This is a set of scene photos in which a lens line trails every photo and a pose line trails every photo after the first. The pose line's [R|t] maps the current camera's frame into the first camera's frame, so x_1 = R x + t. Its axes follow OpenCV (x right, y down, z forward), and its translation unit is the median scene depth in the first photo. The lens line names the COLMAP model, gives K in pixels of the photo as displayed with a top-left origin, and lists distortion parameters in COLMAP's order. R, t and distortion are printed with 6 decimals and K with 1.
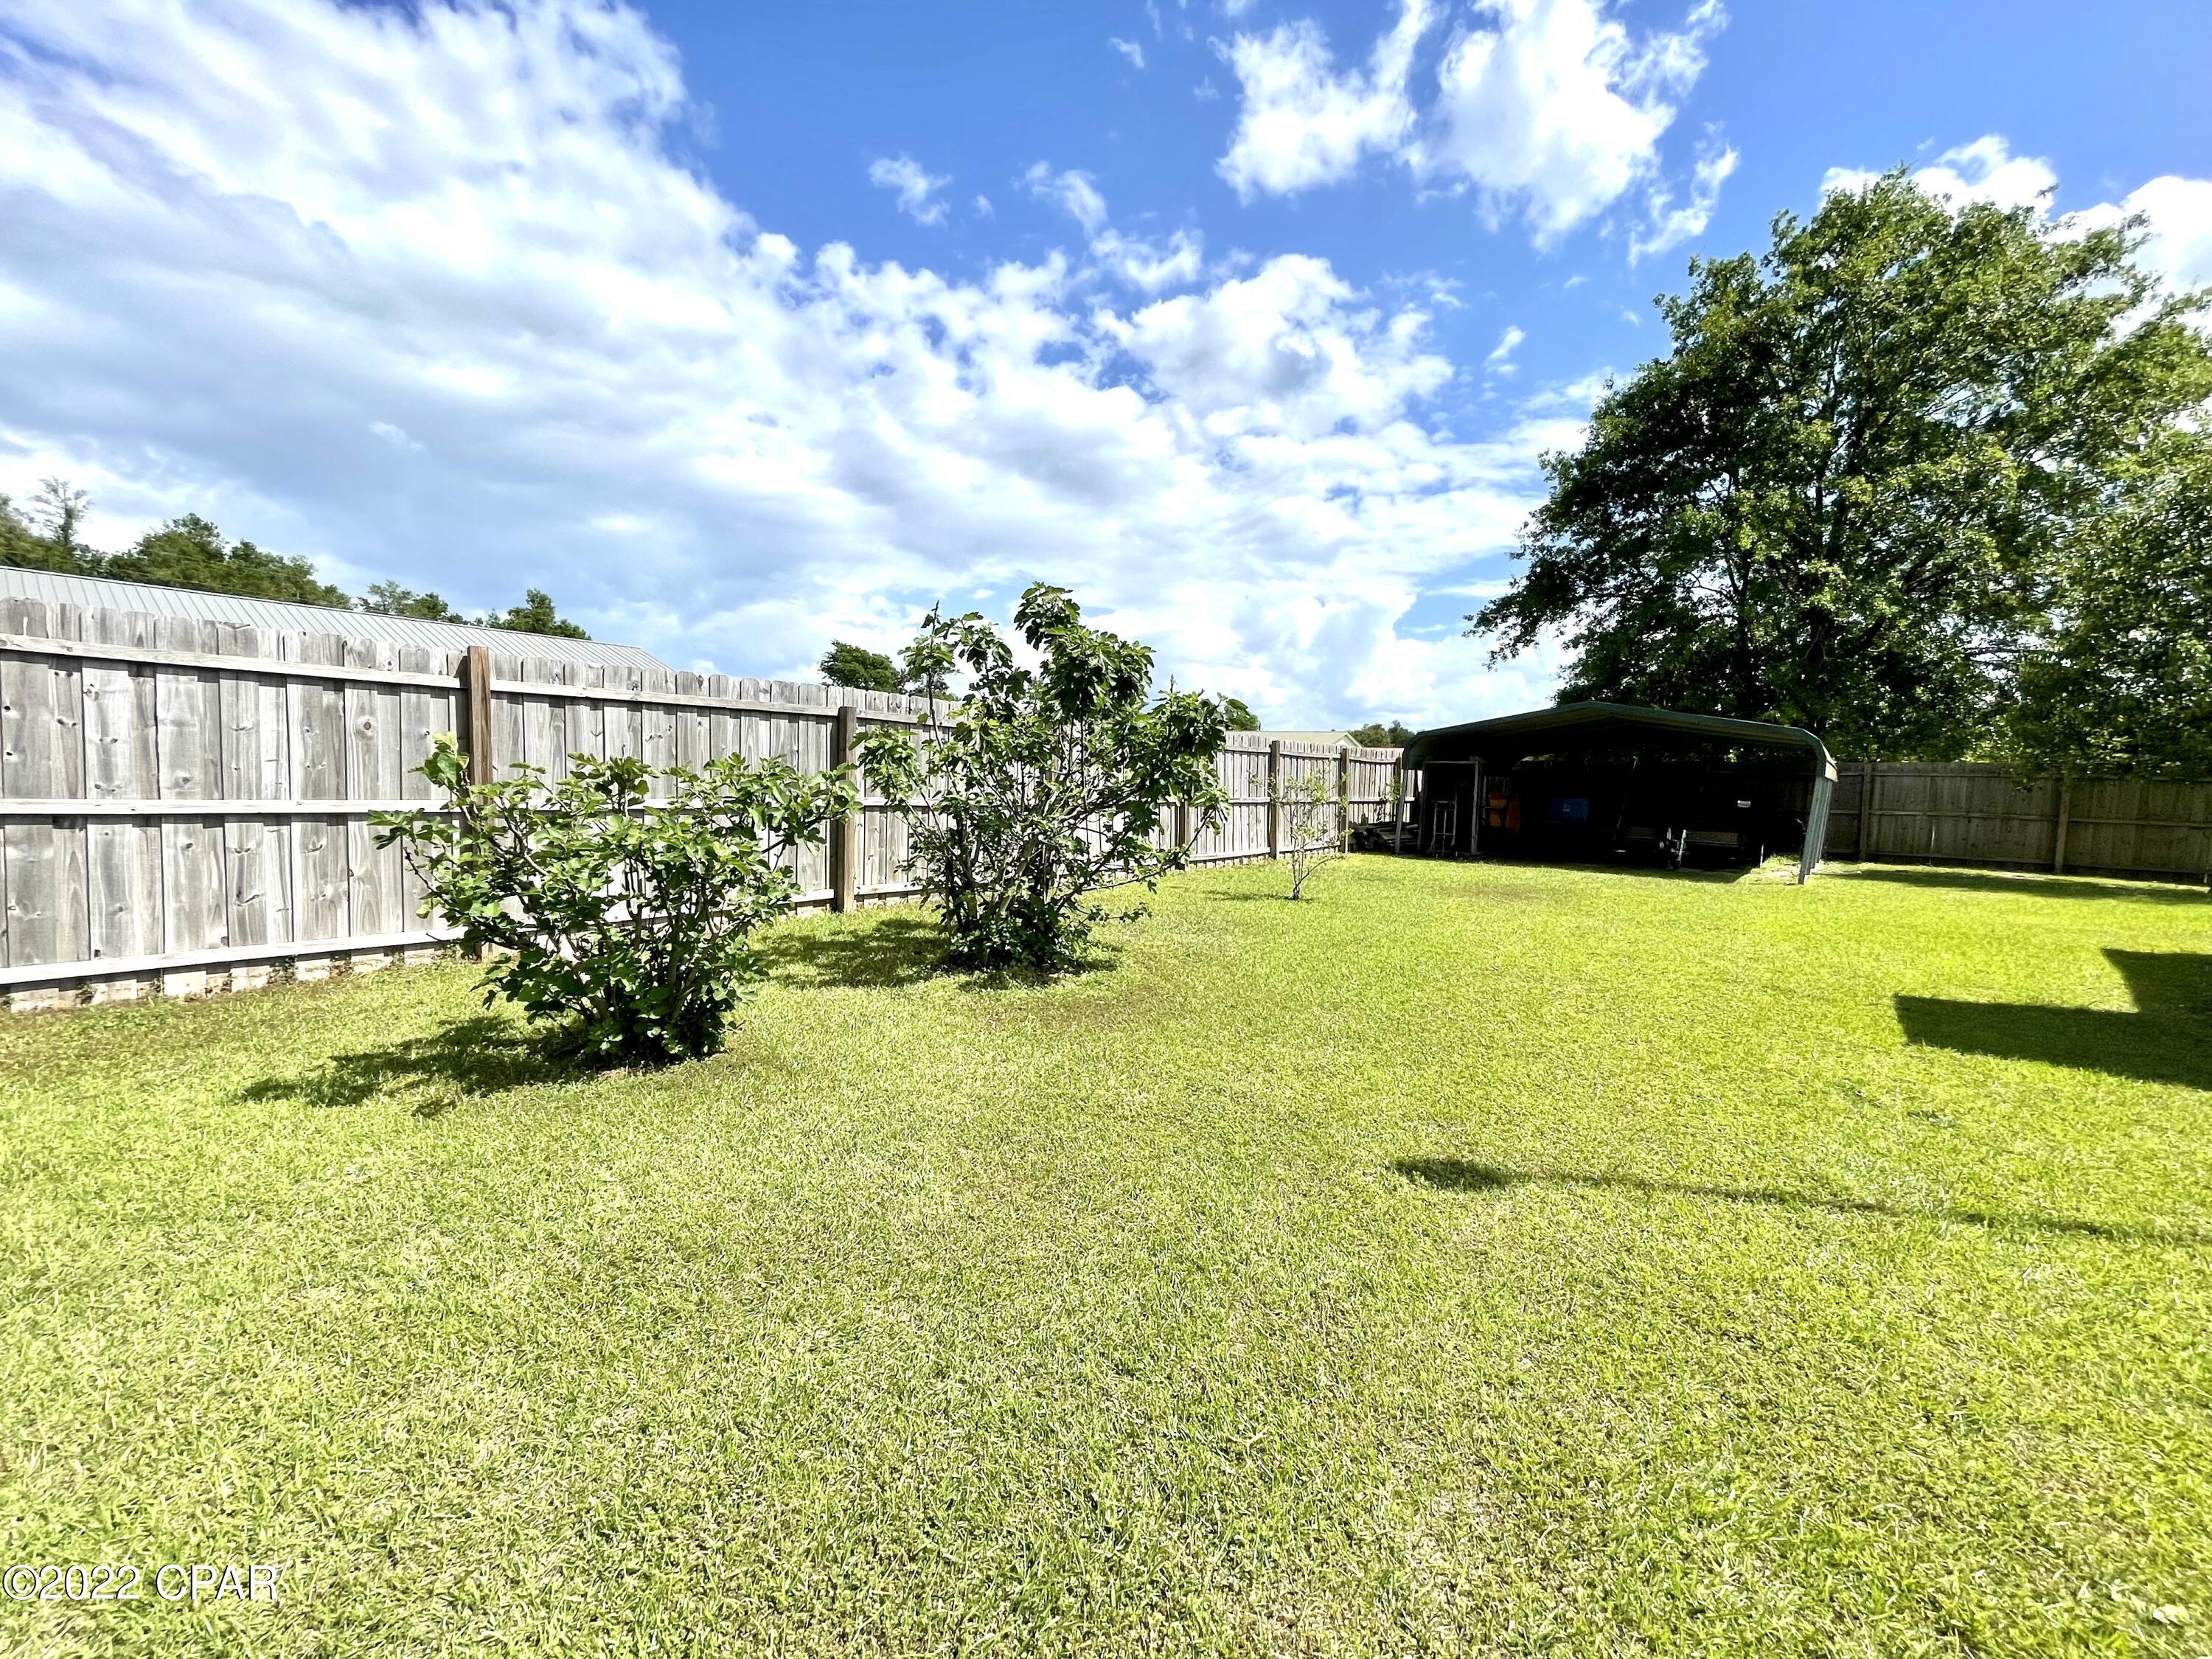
lens RADIAL K [[891.6, 0, 1105.4], [0, 891.6, 844.5], [0, 0, 1]] dist [-0.001649, 0.000448]
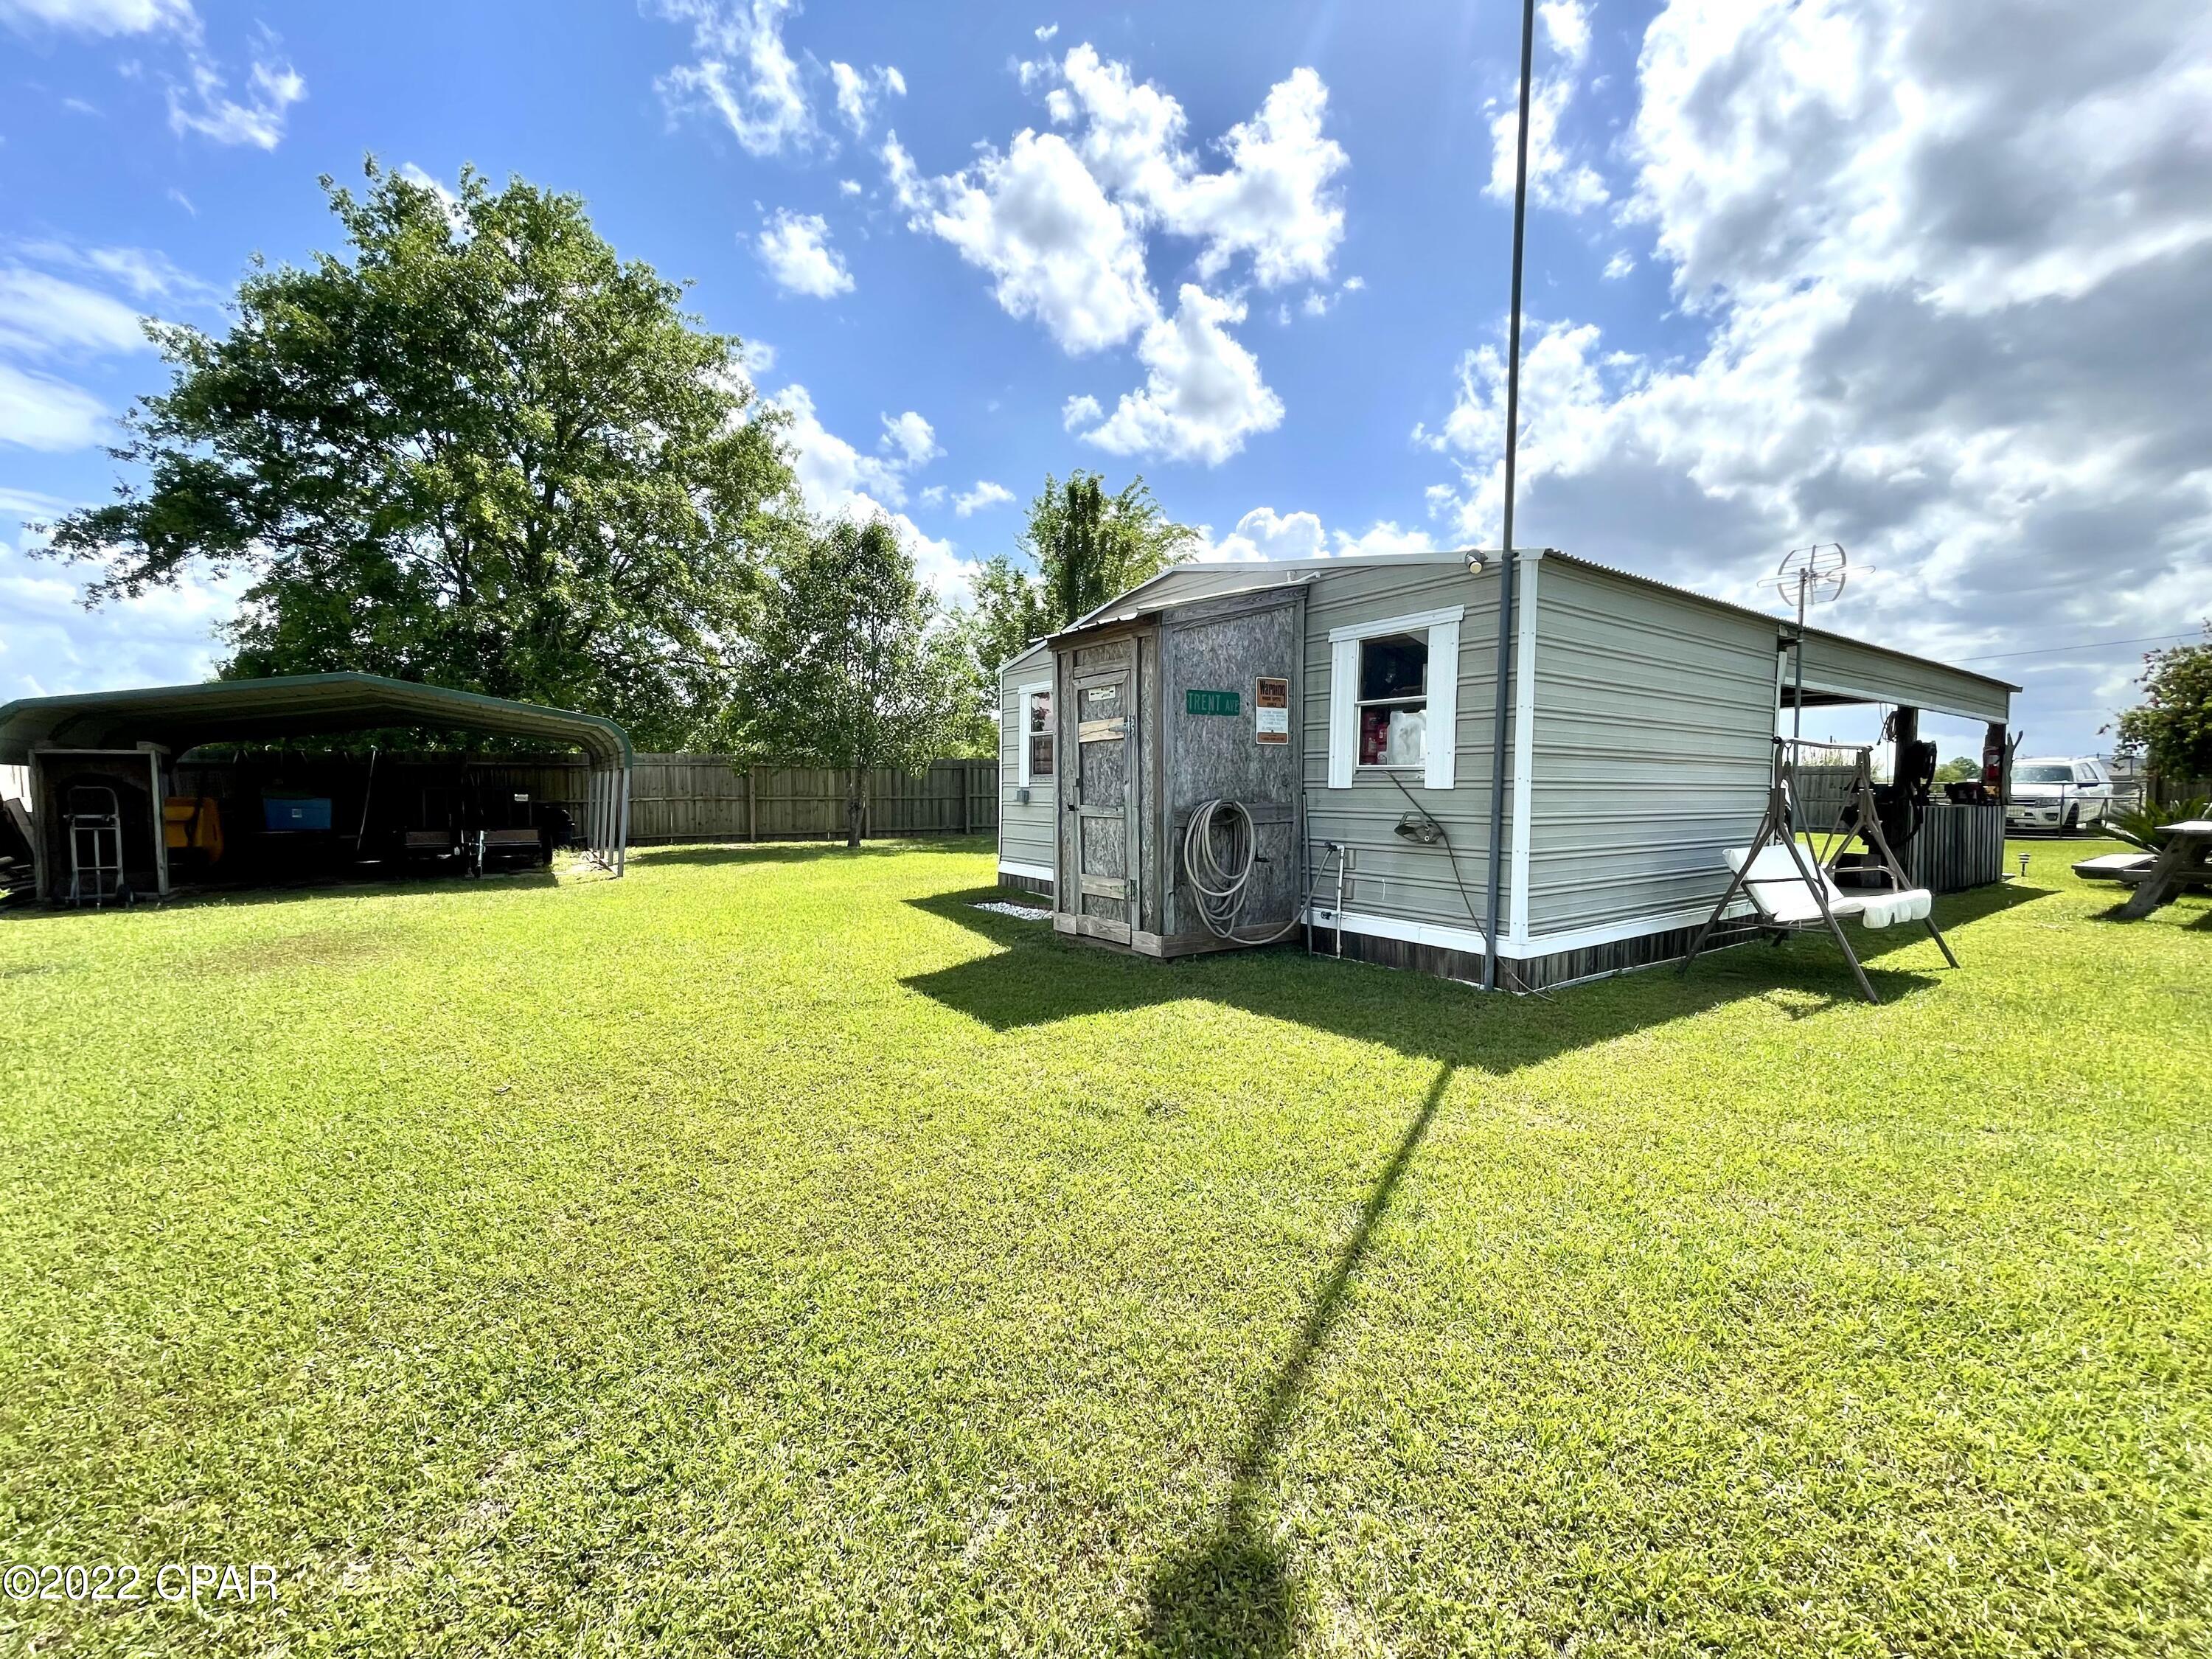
lens RADIAL K [[891.6, 0, 1086.8], [0, 891.6, 839.5], [0, 0, 1]] dist [-0.001649, 0.000448]
pose [[0.287521, -0.089160, 0.953615, -0.007307], [0.082223, 0.994280, 0.068171, -0.012235], [-0.954239, 0.058808, 0.293207, 0.117410]]
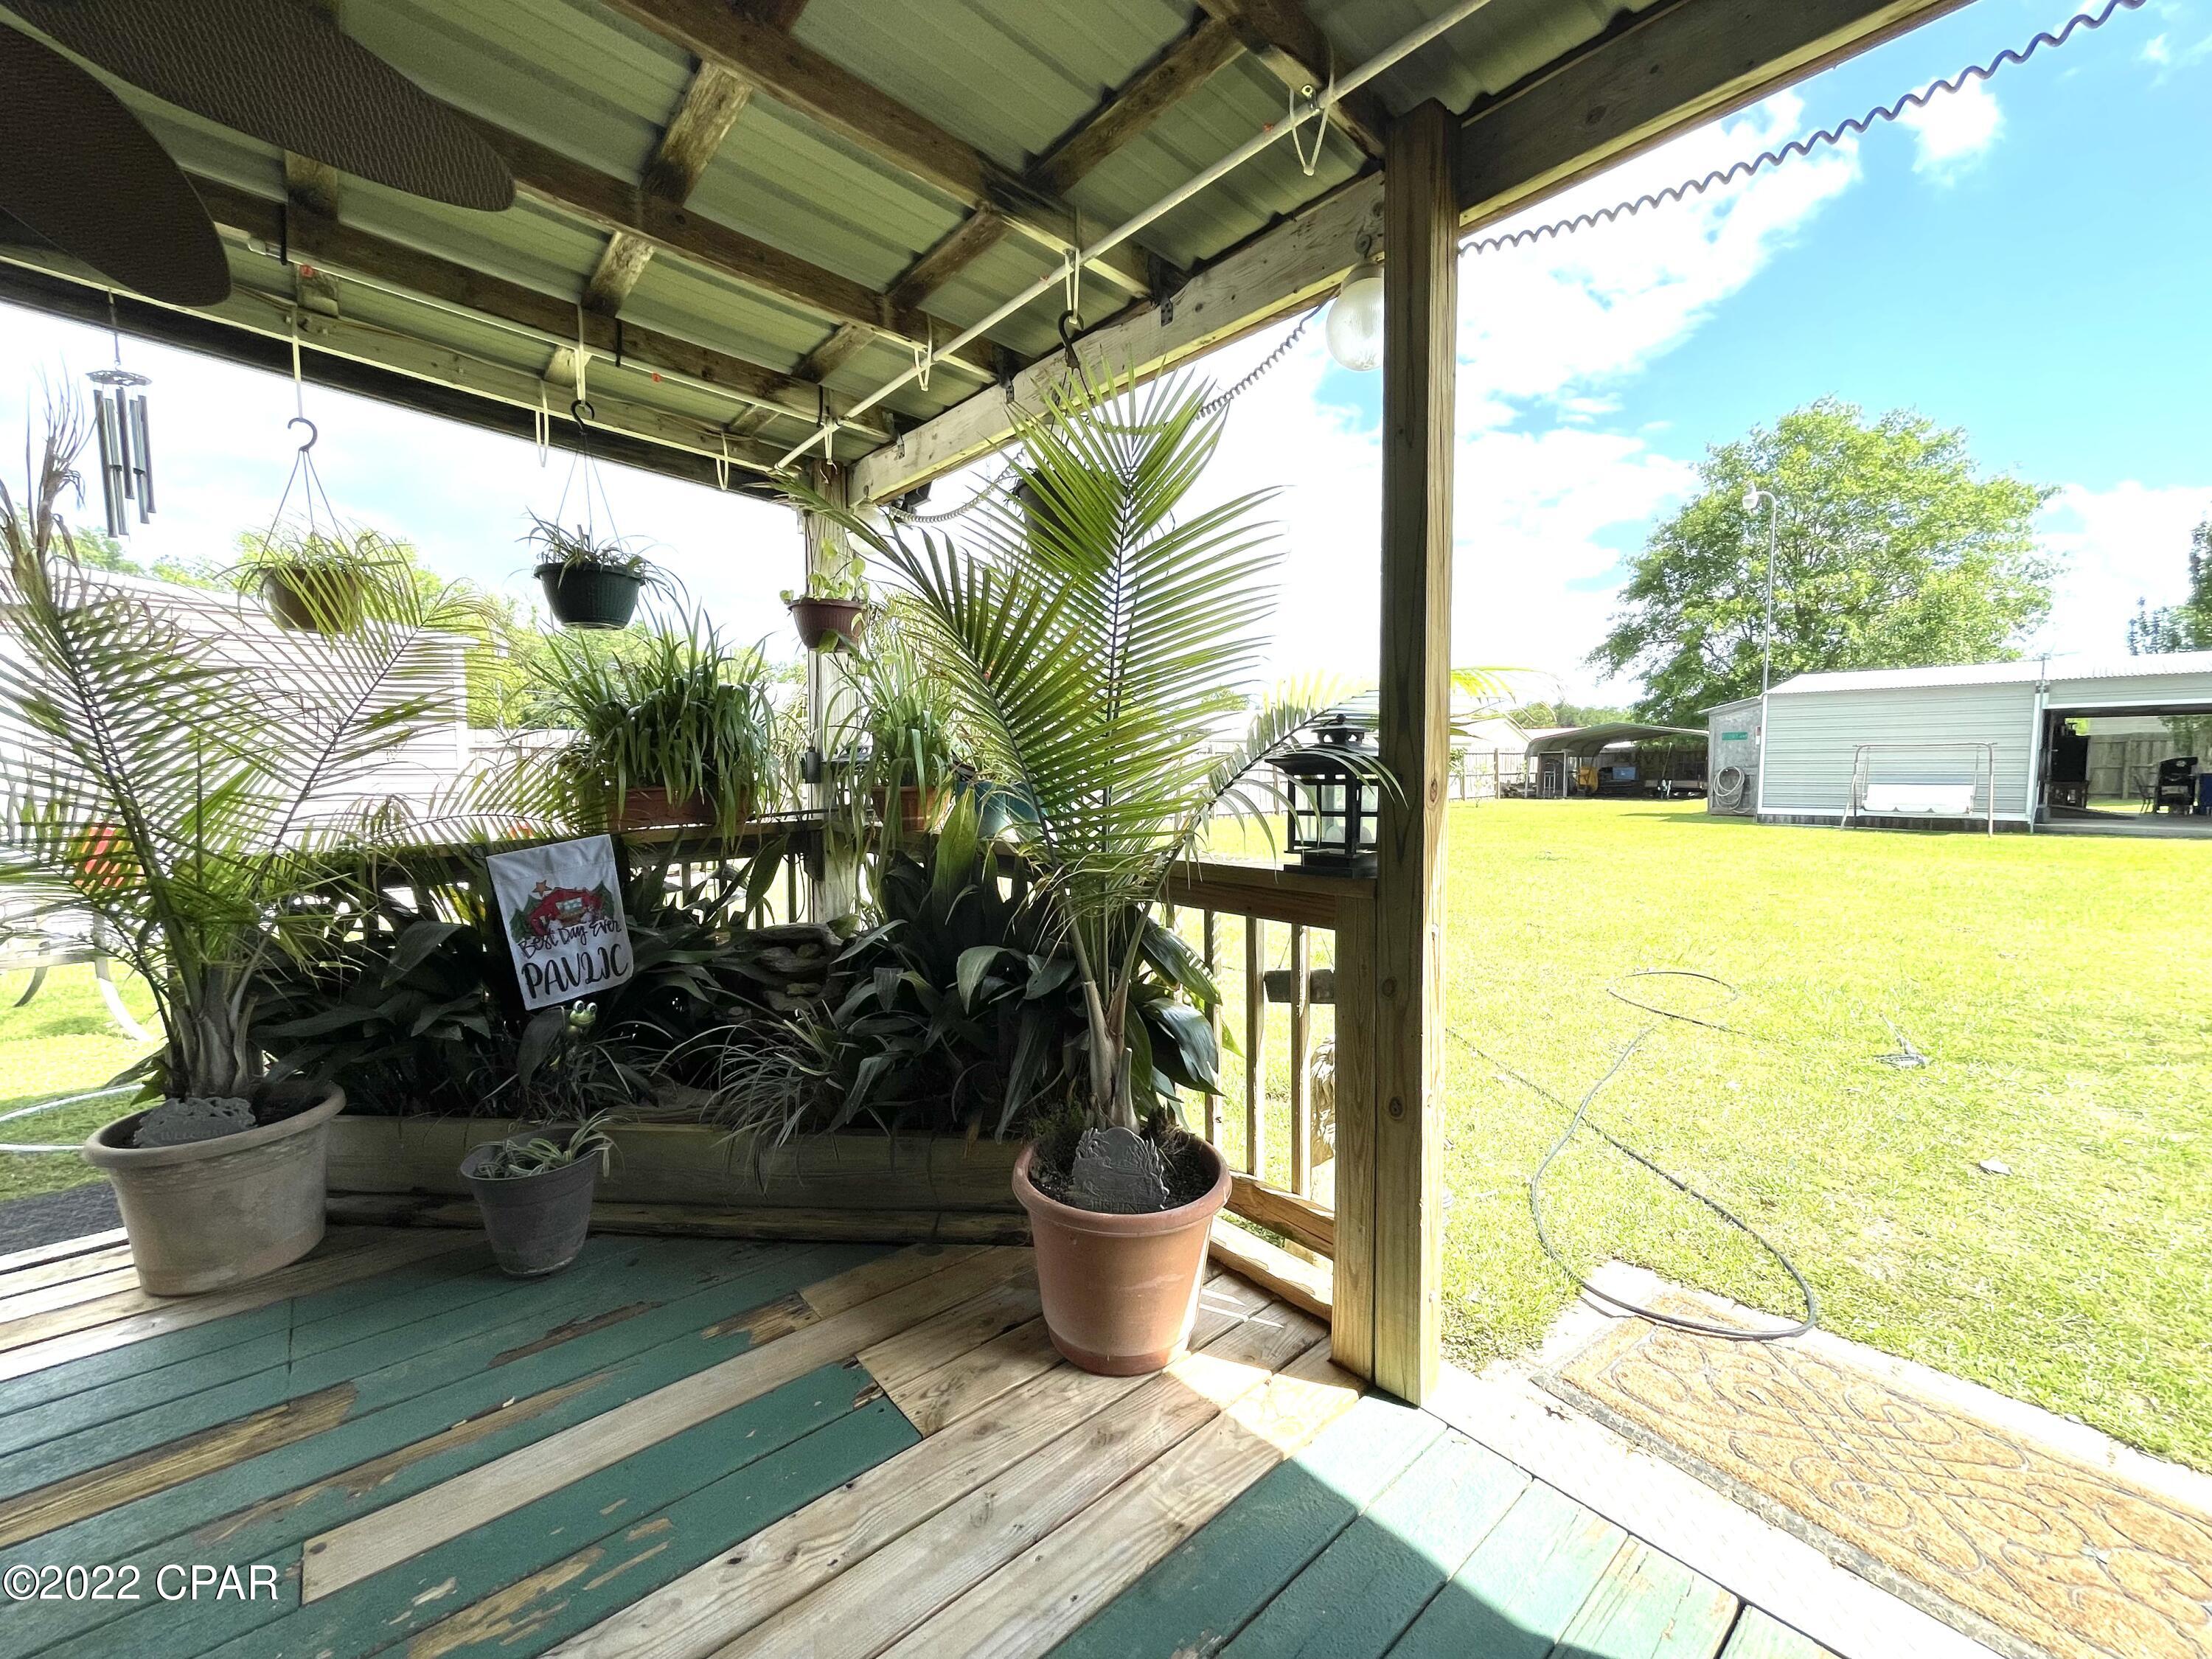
lens RADIAL K [[891.6, 0, 1087.3], [0, 891.6, 827.7], [0, 0, 1]] dist [-0.001649, 0.000448]
pose [[0.983052, -0.028514, -0.181094, -0.211937], [0.026766, 0.999569, -0.012089, 0.056332], [0.181361, 0.007037, 0.983391, -0.865916]]
